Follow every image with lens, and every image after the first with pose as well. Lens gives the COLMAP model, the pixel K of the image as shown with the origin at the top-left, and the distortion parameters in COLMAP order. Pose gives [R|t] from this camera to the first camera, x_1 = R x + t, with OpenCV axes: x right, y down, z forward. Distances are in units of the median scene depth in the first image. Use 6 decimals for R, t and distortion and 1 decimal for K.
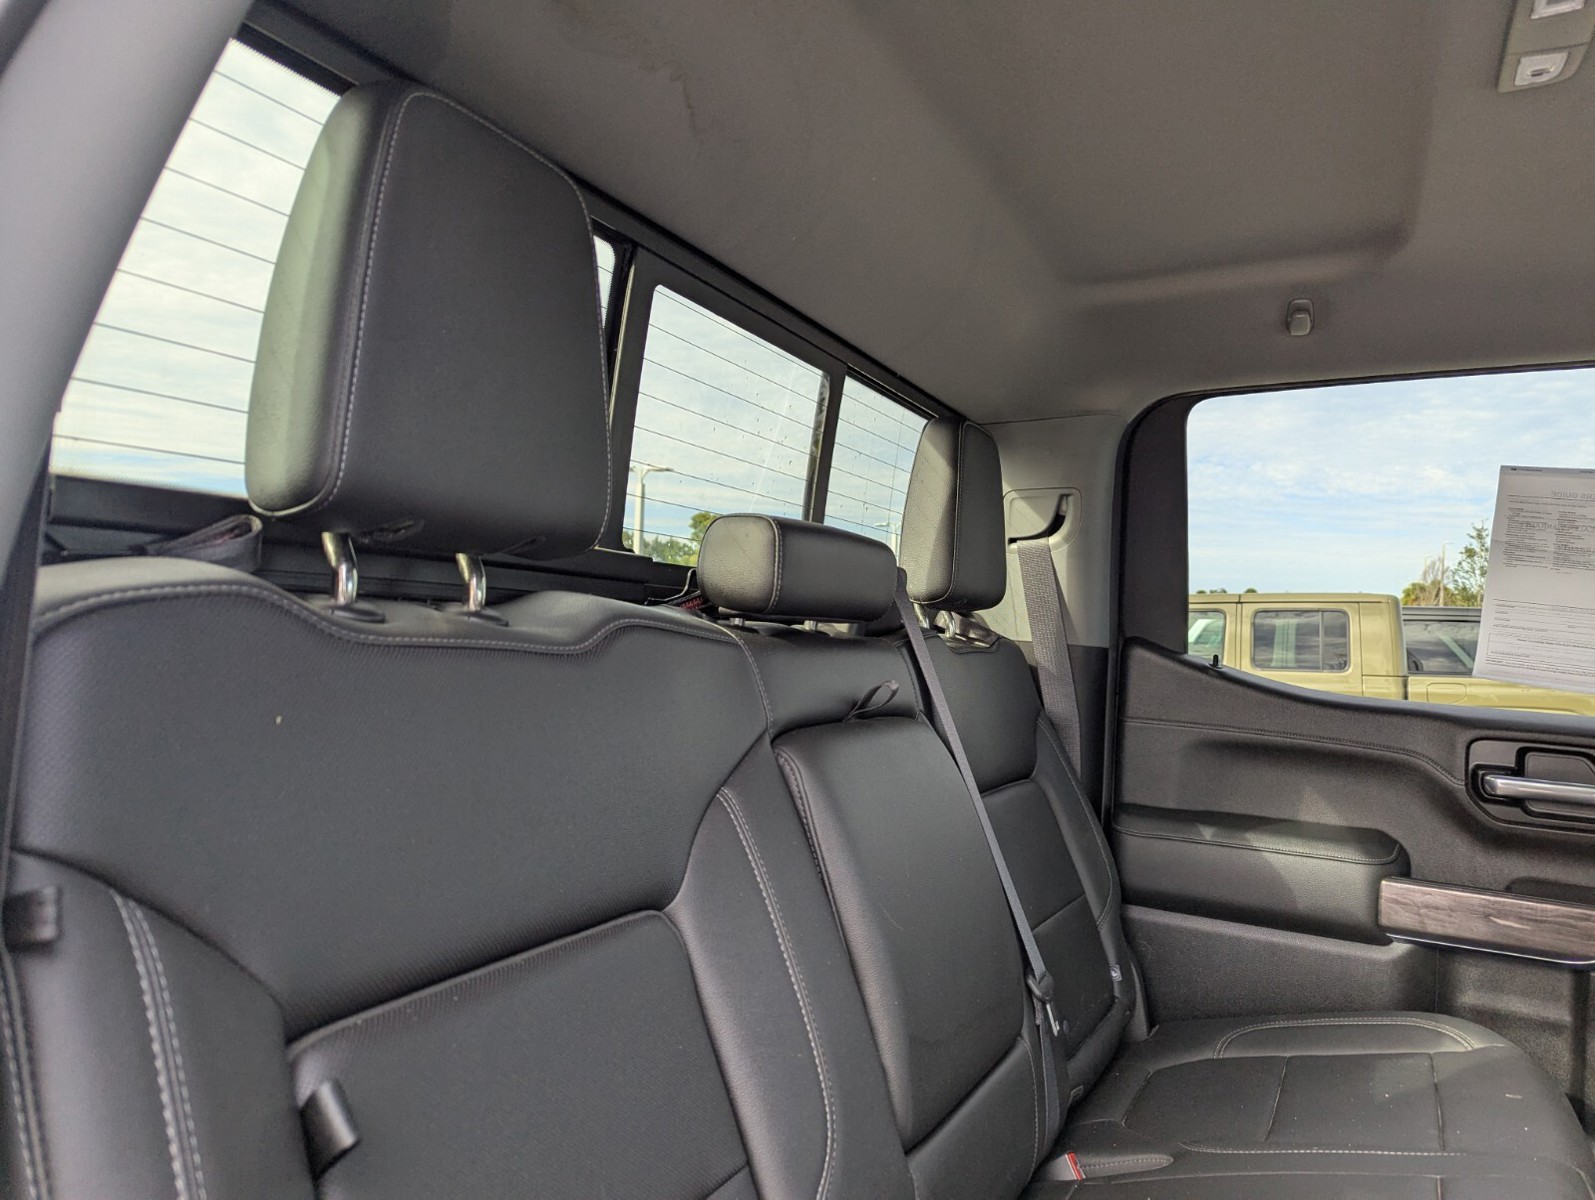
lens RADIAL K [[1119.2, 0, 801.0], [0, 1119.2, 590.2], [0, 0, 1]] dist [0.042523, -0.034899]
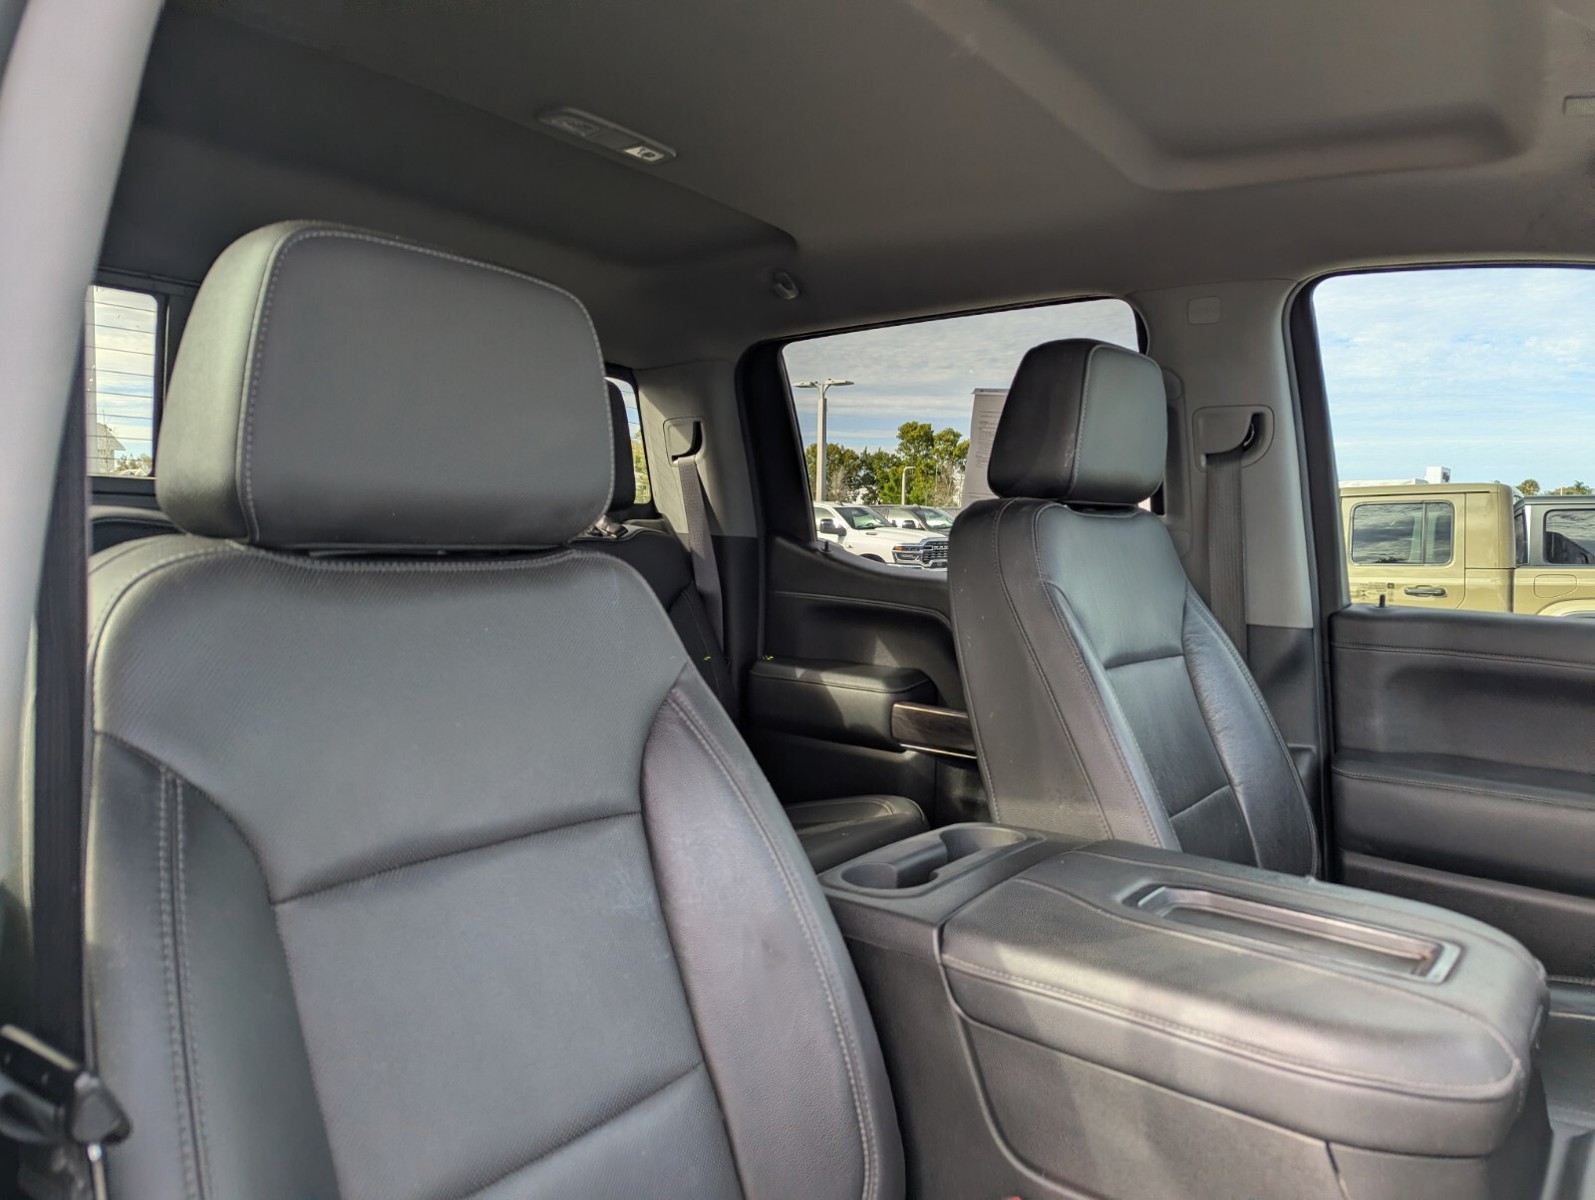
lens RADIAL K [[1119.2, 0, 801.0], [0, 1119.2, 590.2], [0, 0, 1]] dist [0.042523, -0.034899]
pose [[0.977813, -0.011994, -0.209135, 0.677521], [0.028608, 0.996652, 0.076598, 0.016250], [0.207516, -0.080882, 0.974882, -0.304537]]
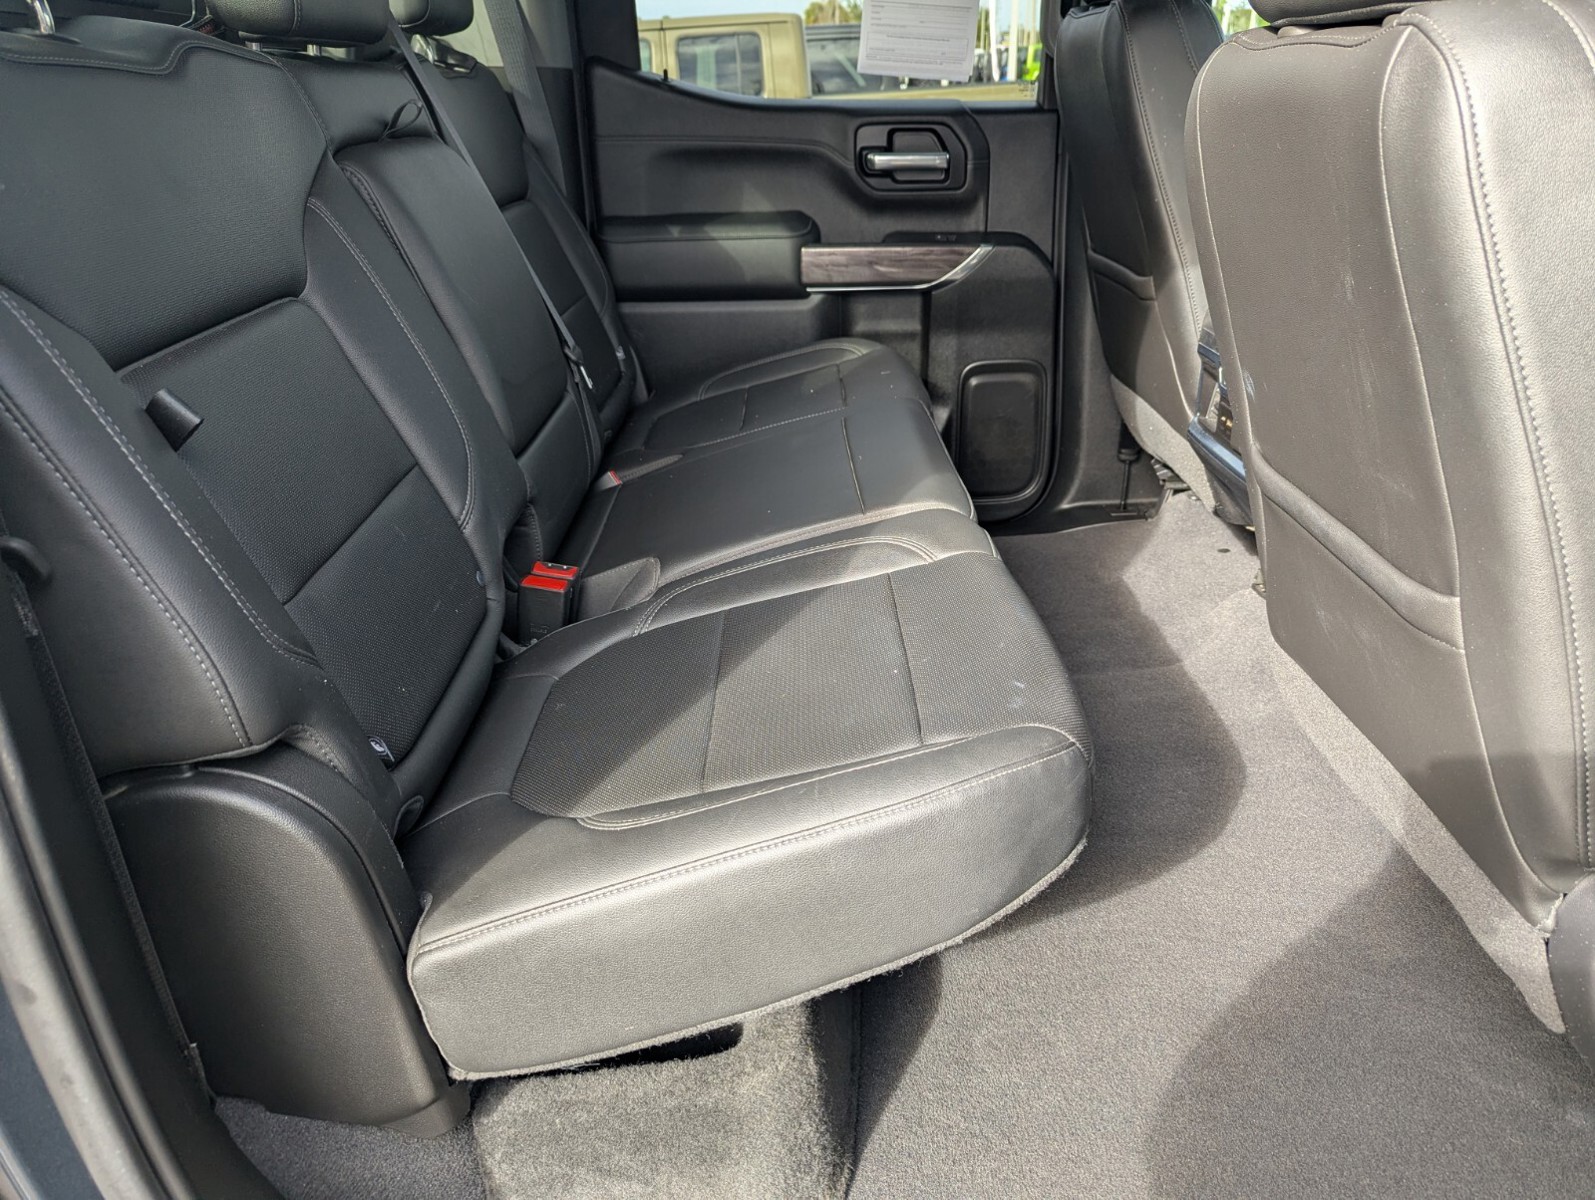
lens RADIAL K [[1119.2, 0, 801.0], [0, 1119.2, 590.2], [0, 0, 1]] dist [0.042523, -0.034899]
pose [[0.882663, -0.251521, 0.397044, -0.104430], [0.048422, 0.888930, 0.455477, 0.014843], [-0.467506, -0.382807, 0.796804, -0.189783]]
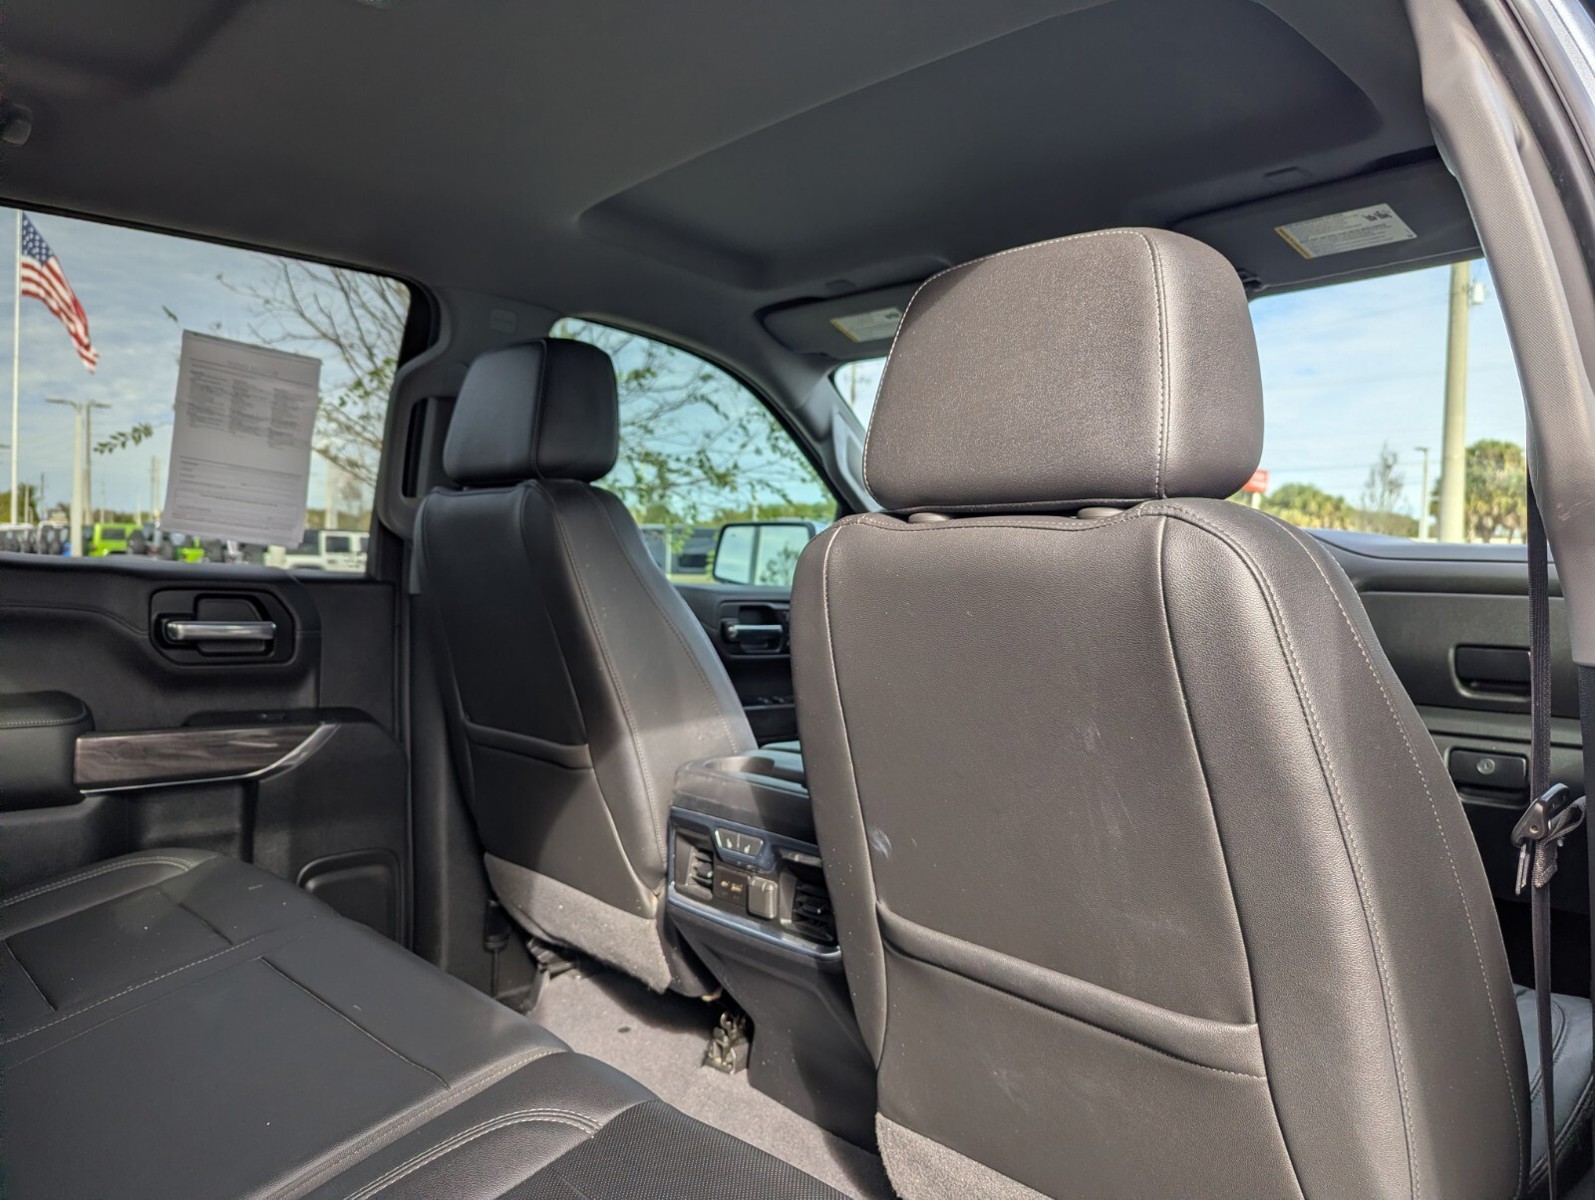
lens RADIAL K [[1126.6, 0, 799.4], [0, 1126.6, 582.7], [0, 0, 1]] dist [0.050884, -0.069911]
pose [[0.337367, -0.045969, 0.940250, -0.191915], [-0.040731, 0.997159, 0.063365, 0.034062], [-0.940492, -0.059674, 0.334536, 0.090150]]
